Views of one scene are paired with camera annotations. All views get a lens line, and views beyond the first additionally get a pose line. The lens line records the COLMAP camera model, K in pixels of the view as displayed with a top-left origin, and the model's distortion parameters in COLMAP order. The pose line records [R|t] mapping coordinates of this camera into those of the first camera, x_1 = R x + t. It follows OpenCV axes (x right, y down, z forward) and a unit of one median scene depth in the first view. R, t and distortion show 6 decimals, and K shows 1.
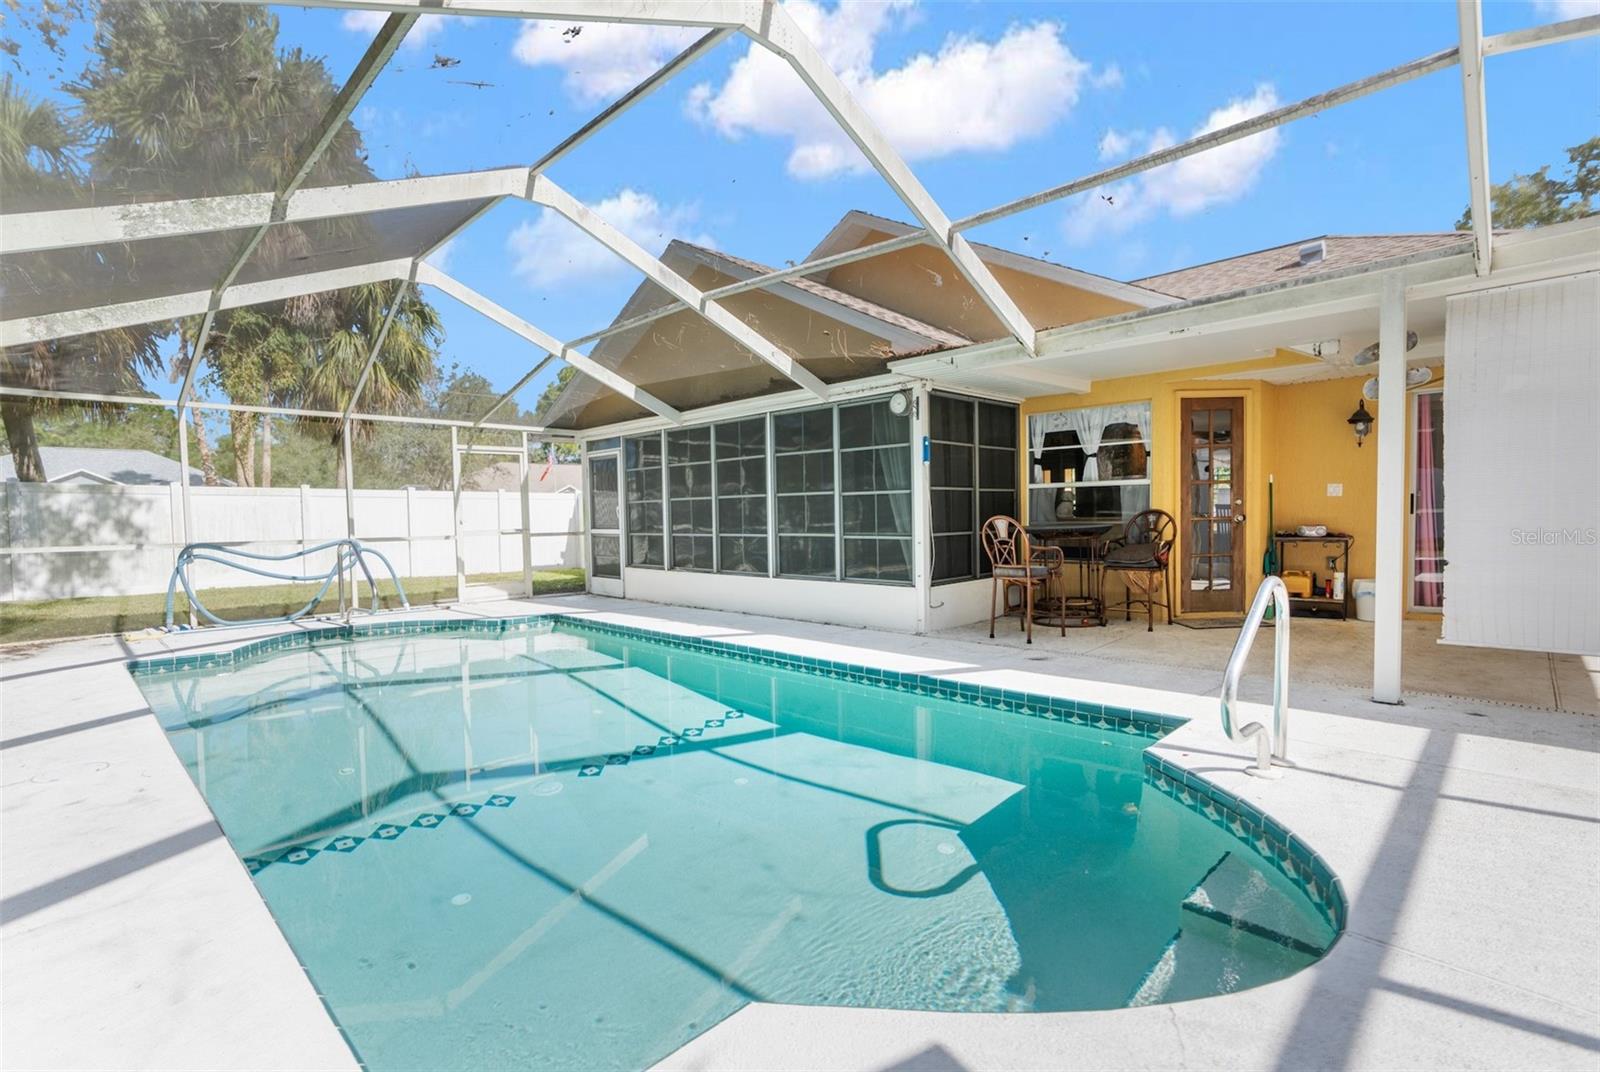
lens RADIAL K [[743.4, 0, 797.1], [0, 743.4, 555.7], [0, 0, 1]] dist [-0.013598, 0.008706]
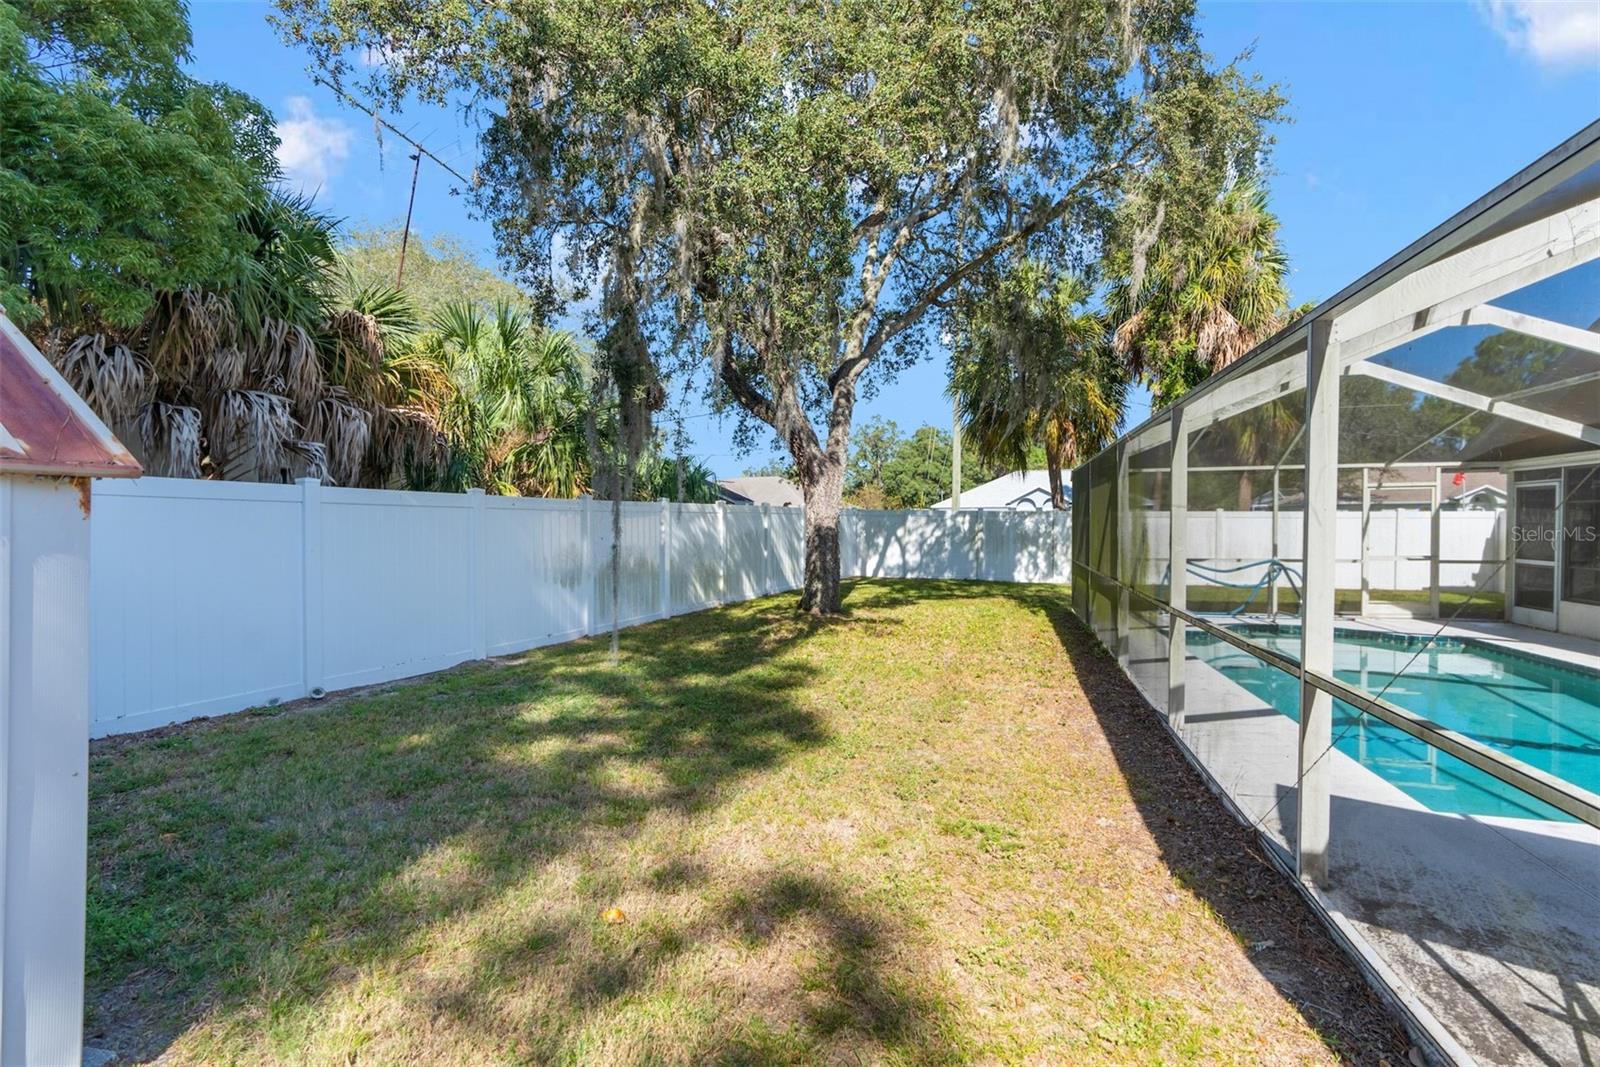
lens RADIAL K [[743.4, 0, 797.7], [0, 743.4, 540.7], [0, 0, 1]] dist [-0.013598, 0.008706]
pose [[0.508410, 0.032288, -0.860510, 0.099324], [-0.047096, 0.998844, 0.009654, -0.026145], [0.859826, 0.035618, 0.509343, -0.385401]]
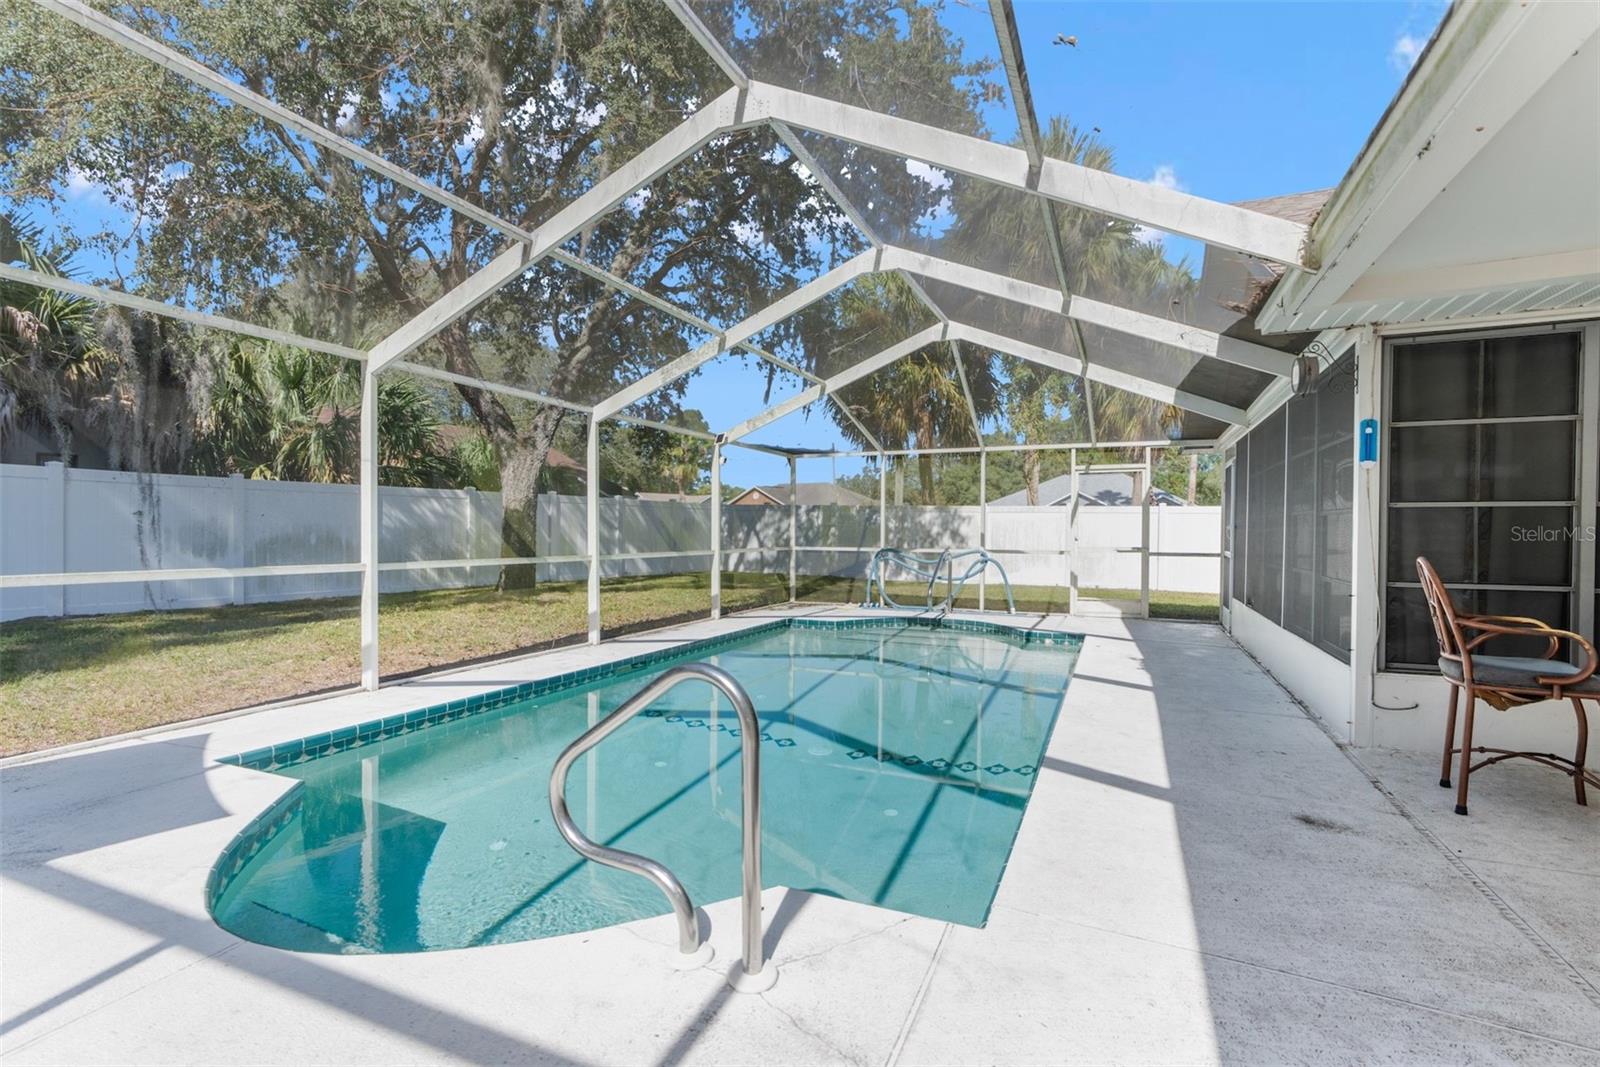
lens RADIAL K [[743.4, 0, 803.4], [0, 743.4, 536.8], [0, 0, 1]] dist [-0.013598, 0.008706]
pose [[0.362740, 0.023439, -0.931595, 0.392542], [-0.062132, 0.998067, 0.000919, -0.024842], [0.929817, 0.057549, 0.363496, 0.257856]]
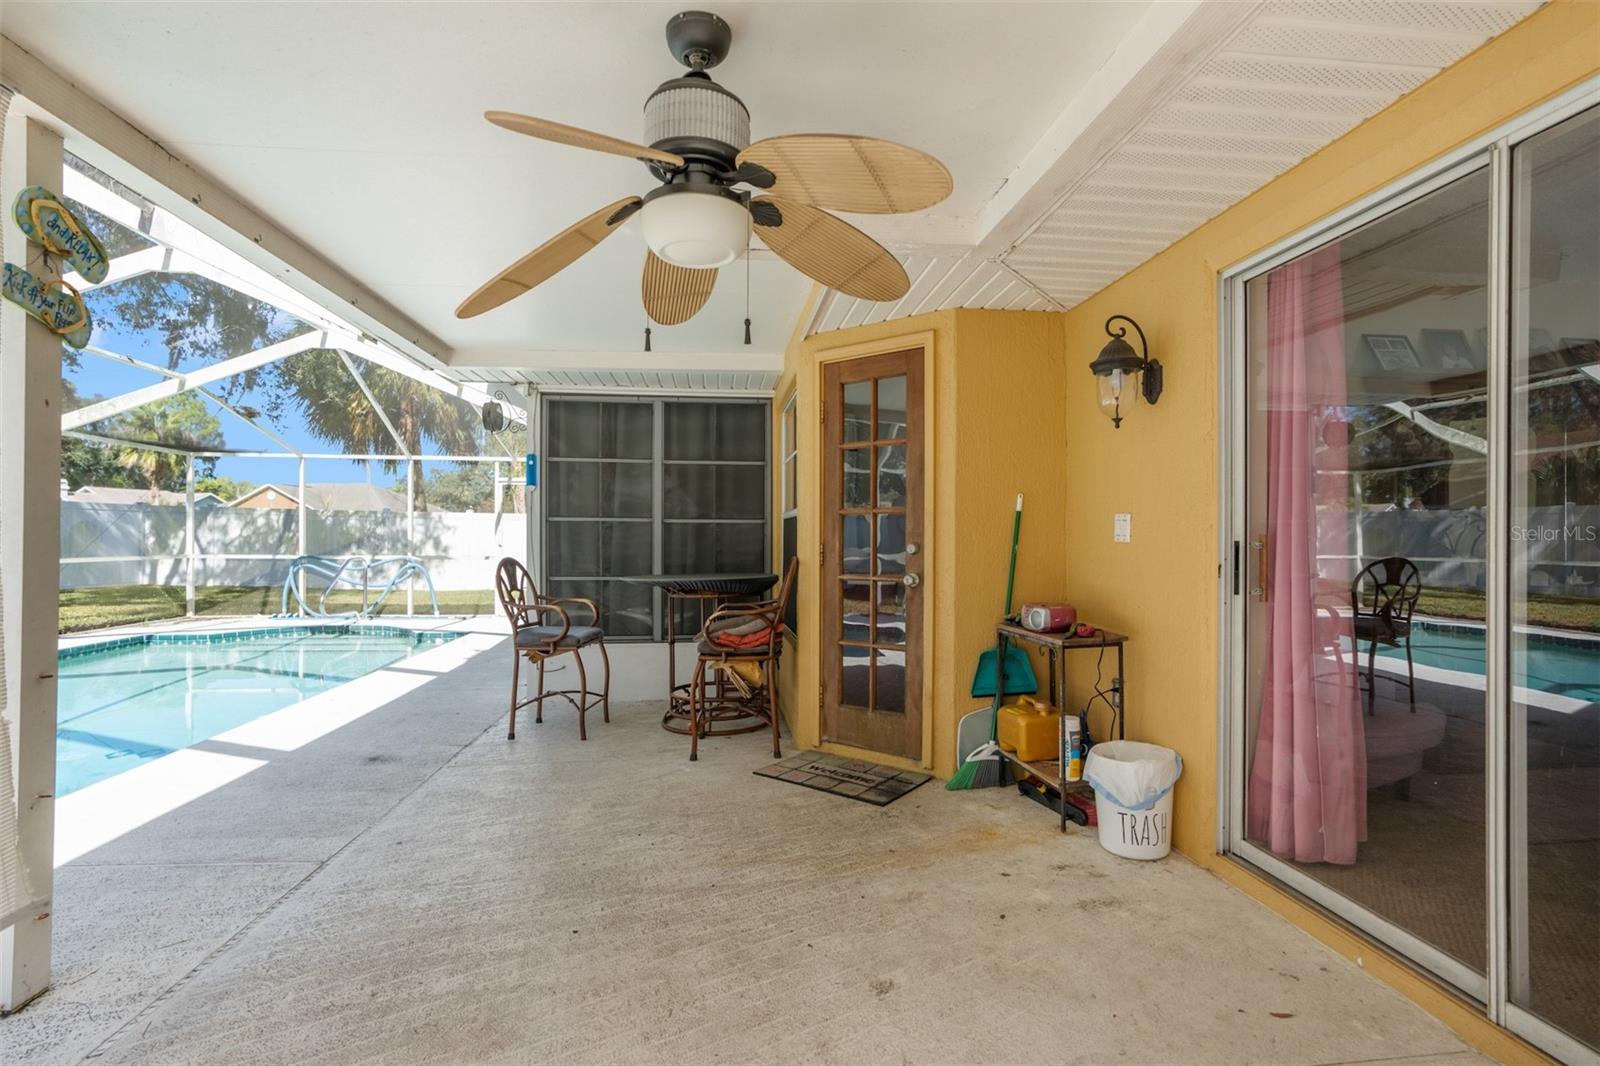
lens RADIAL K [[743.4, 0, 790.3], [0, 743.4, 541.4], [0, 0, 1]] dist [-0.013598, 0.008706]
pose [[0.777072, 0.021121, -0.629057, 0.616488], [-0.053328, 0.998052, -0.032365, -0.037581], [0.627148, 0.058696, 0.776685, 0.395962]]
